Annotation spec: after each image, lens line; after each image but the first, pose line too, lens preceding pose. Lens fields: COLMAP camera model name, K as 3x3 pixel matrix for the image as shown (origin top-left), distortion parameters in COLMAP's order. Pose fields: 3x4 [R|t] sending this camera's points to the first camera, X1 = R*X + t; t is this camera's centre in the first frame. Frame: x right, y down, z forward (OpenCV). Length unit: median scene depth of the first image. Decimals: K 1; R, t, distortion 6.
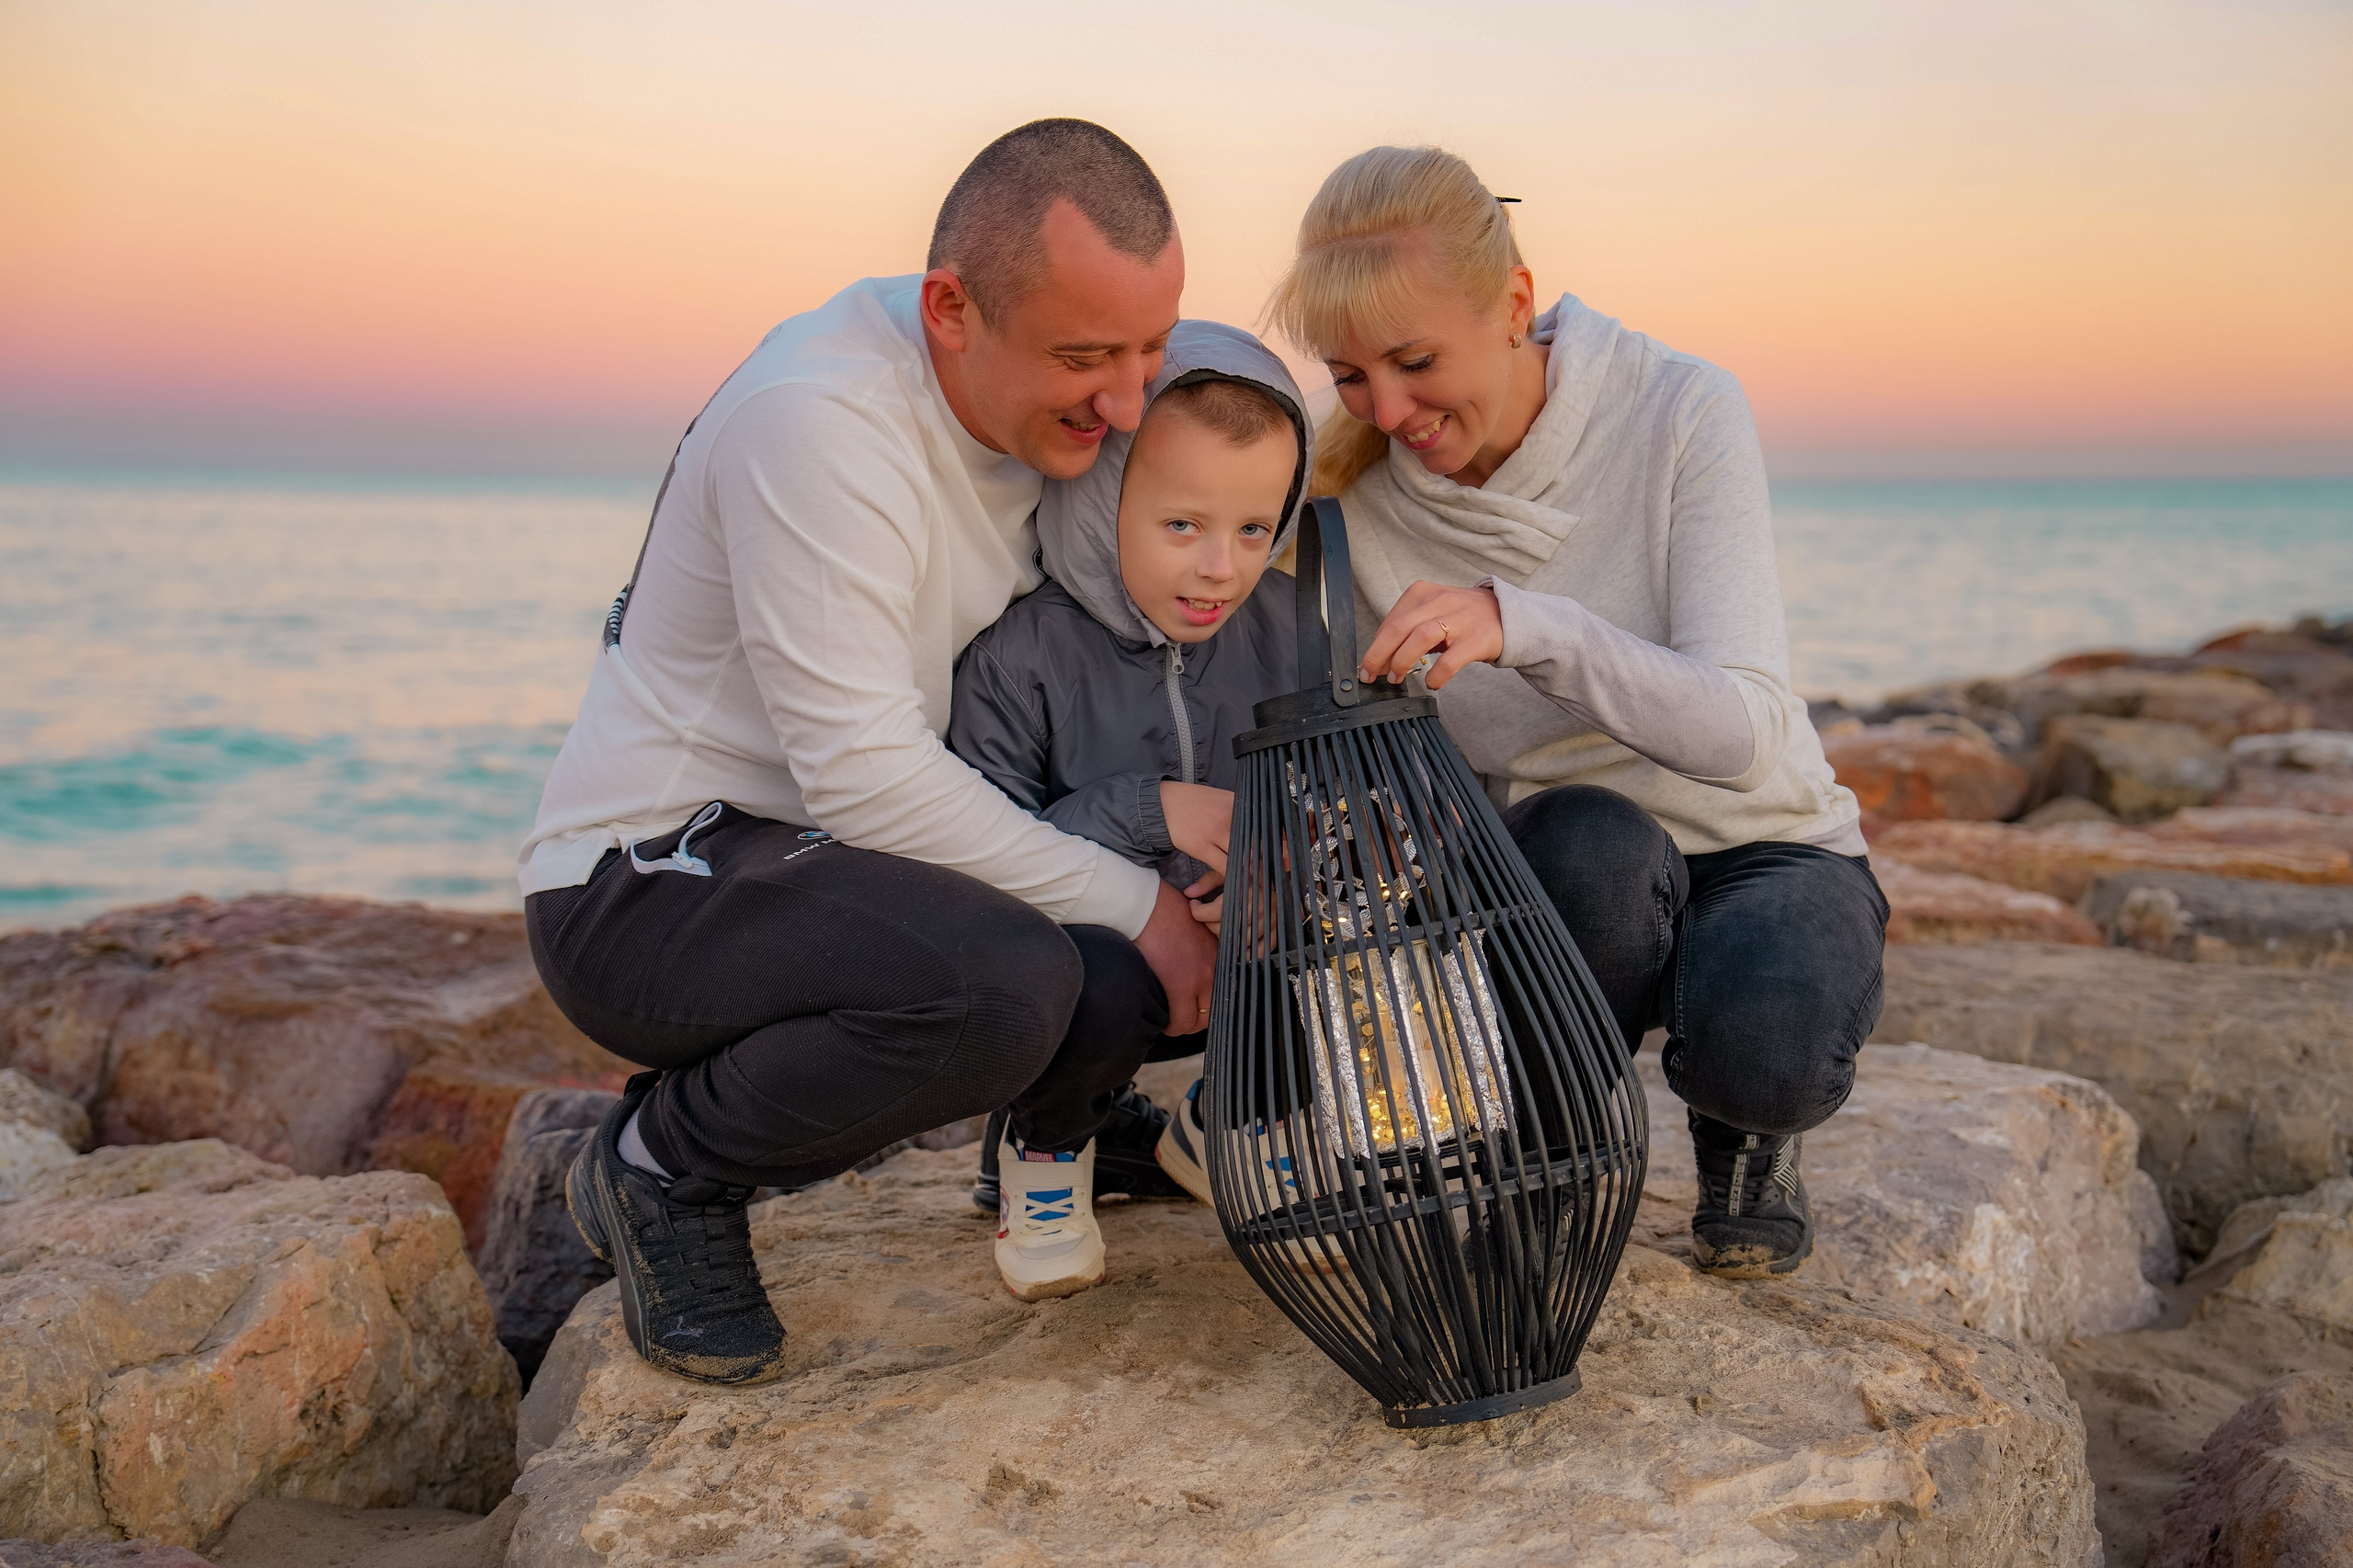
lens RADIAL K [[3028.0, 0, 1178.7], [0, 3028.0, 807.1], [0, 0, 1]] dist [0.069548, 0.000000]
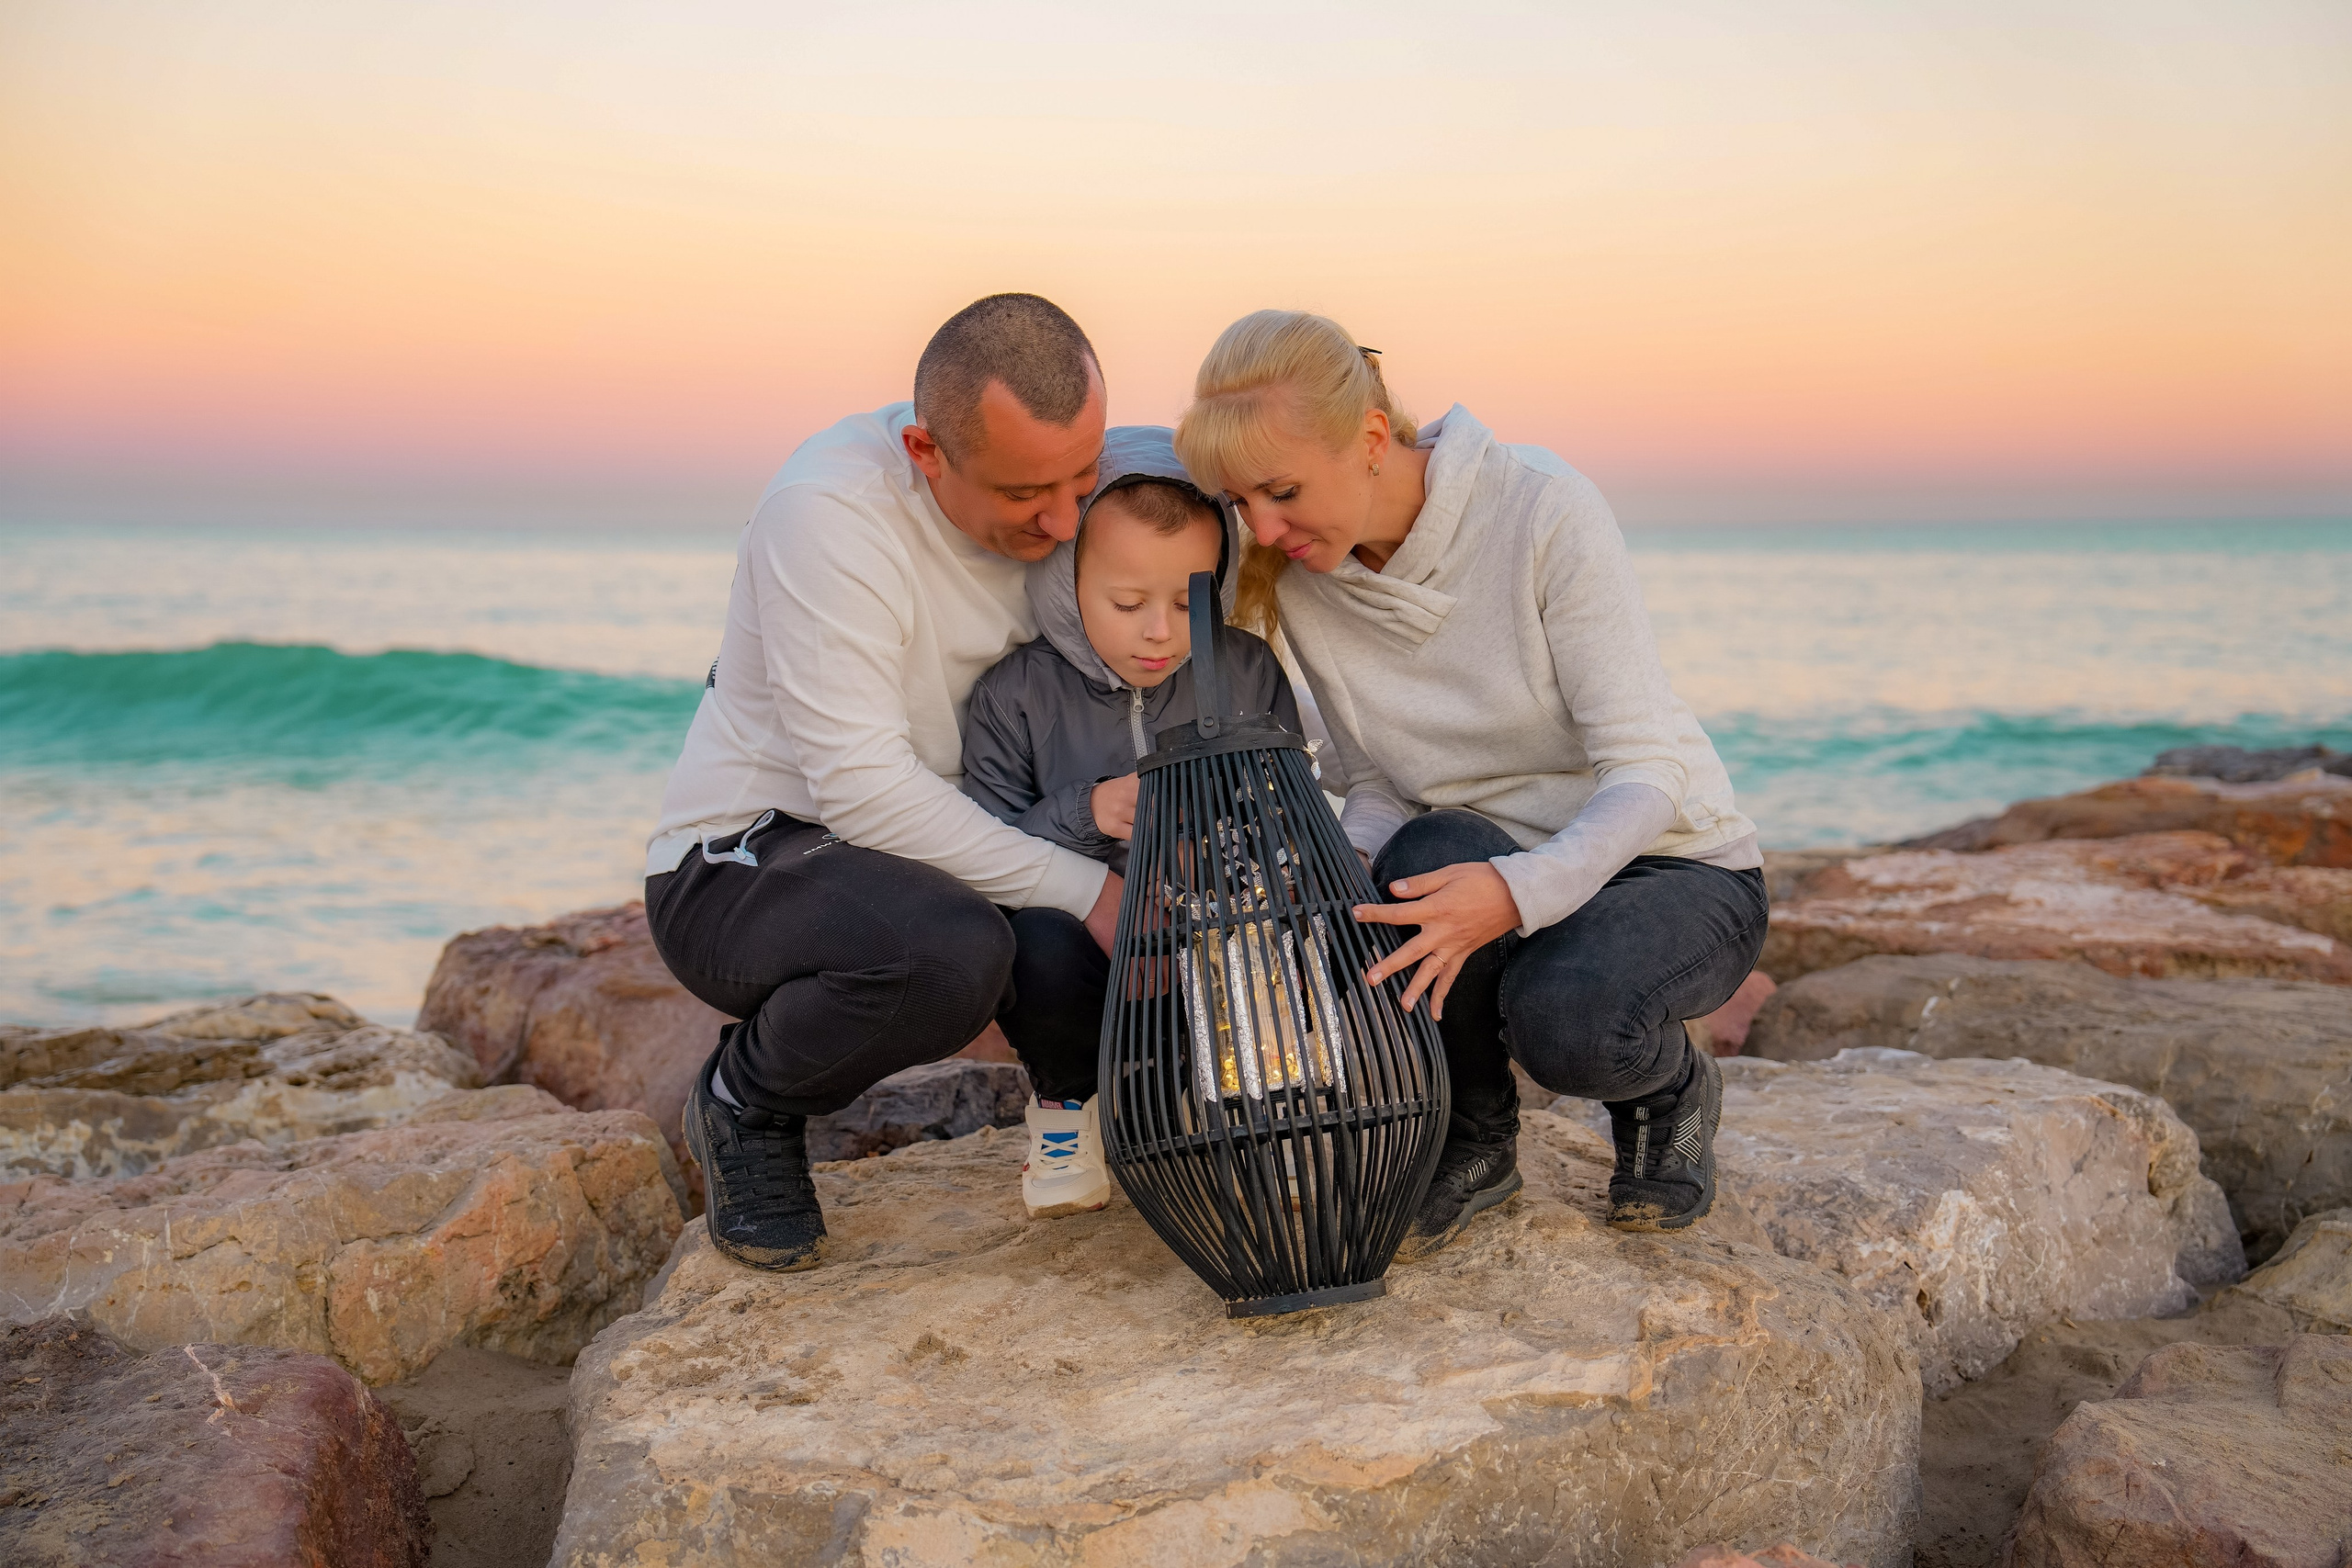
lens RADIAL K [[2999.7, 0, 1176.7], [0, 2999.7, 772.2], [0, 0, 1]] dist [0.033174, 0.000000]
pose [[0.974447, 0.009703, -0.224409, 0.289359], [-0.015846, 0.999547, -0.025591, 0.011722], [0.224059, 0.028493, 0.974159, -0.183515]]
